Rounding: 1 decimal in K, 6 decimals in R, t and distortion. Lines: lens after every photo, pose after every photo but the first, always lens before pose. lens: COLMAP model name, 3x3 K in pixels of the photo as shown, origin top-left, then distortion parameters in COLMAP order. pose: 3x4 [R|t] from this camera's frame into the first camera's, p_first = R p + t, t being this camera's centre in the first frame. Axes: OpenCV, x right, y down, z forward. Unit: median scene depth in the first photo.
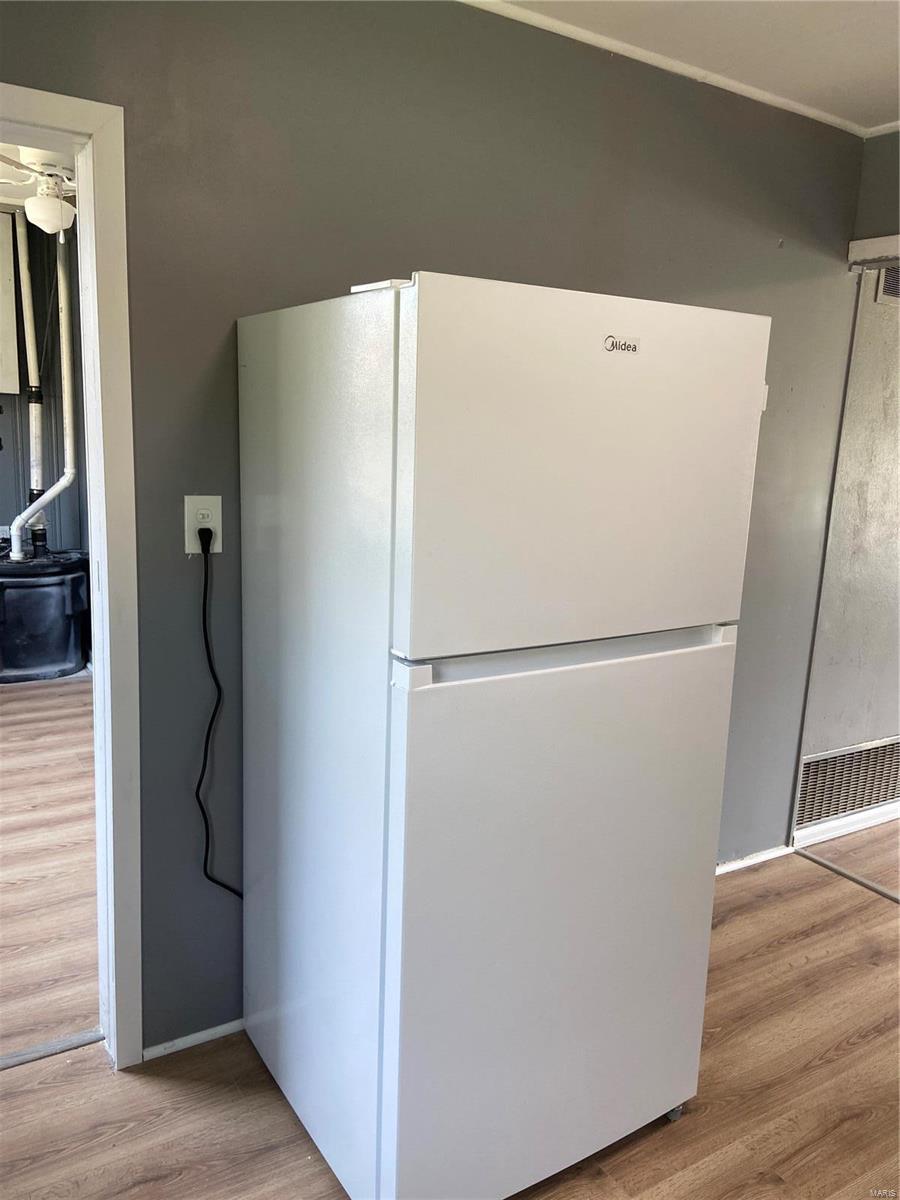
lens RADIAL K [[916.0, 0, 454.1], [0, 916.0, 604.0], [0, 0, 1]] dist [0.104323, -0.122271]
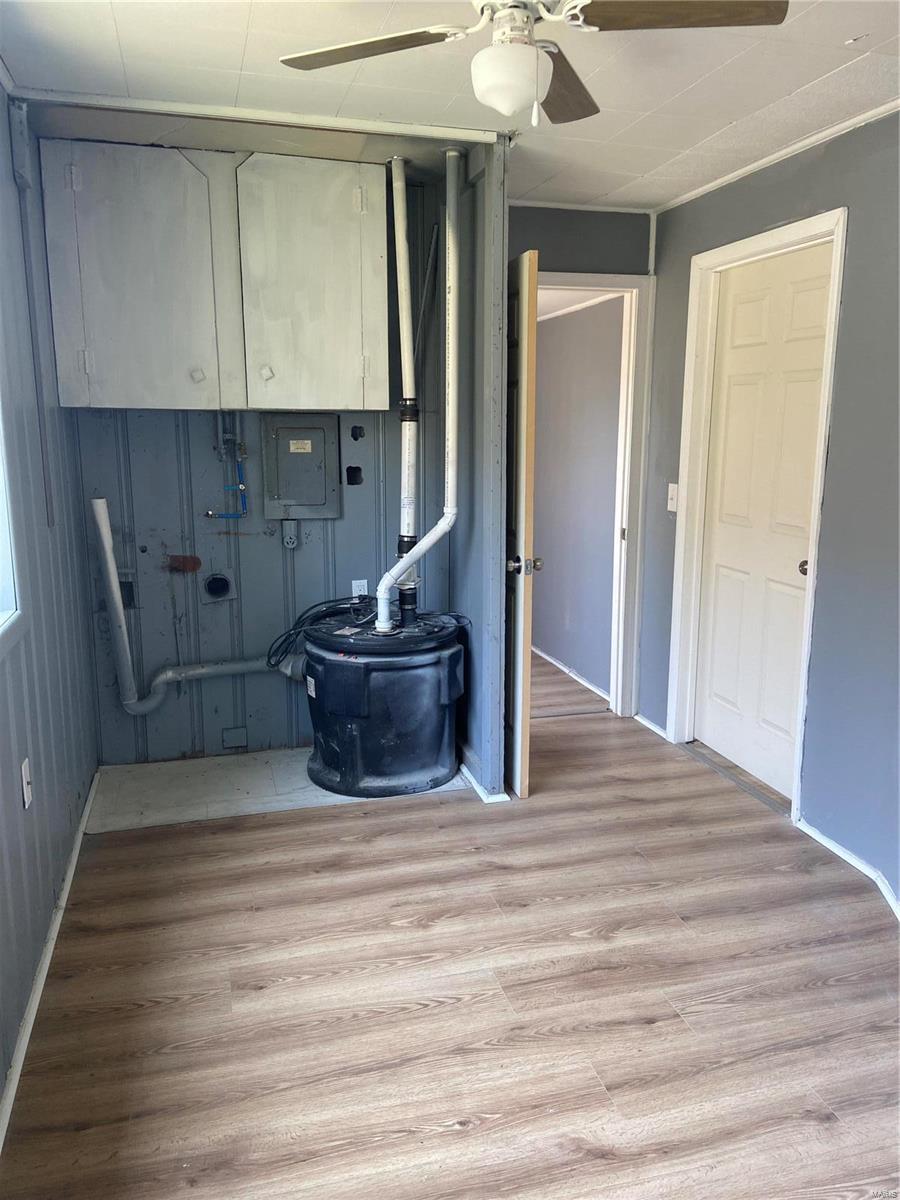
lens RADIAL K [[916.0, 0, 452.8], [0, 916.0, 600.7], [0, 0, 1]] dist [0.104323, -0.122271]
pose [[0.957740, 0.012747, -0.287352, -0.201994], [-0.017138, 0.999772, -0.012769, -0.062503], [0.287124, 0.017154, 0.957740, 0.305888]]
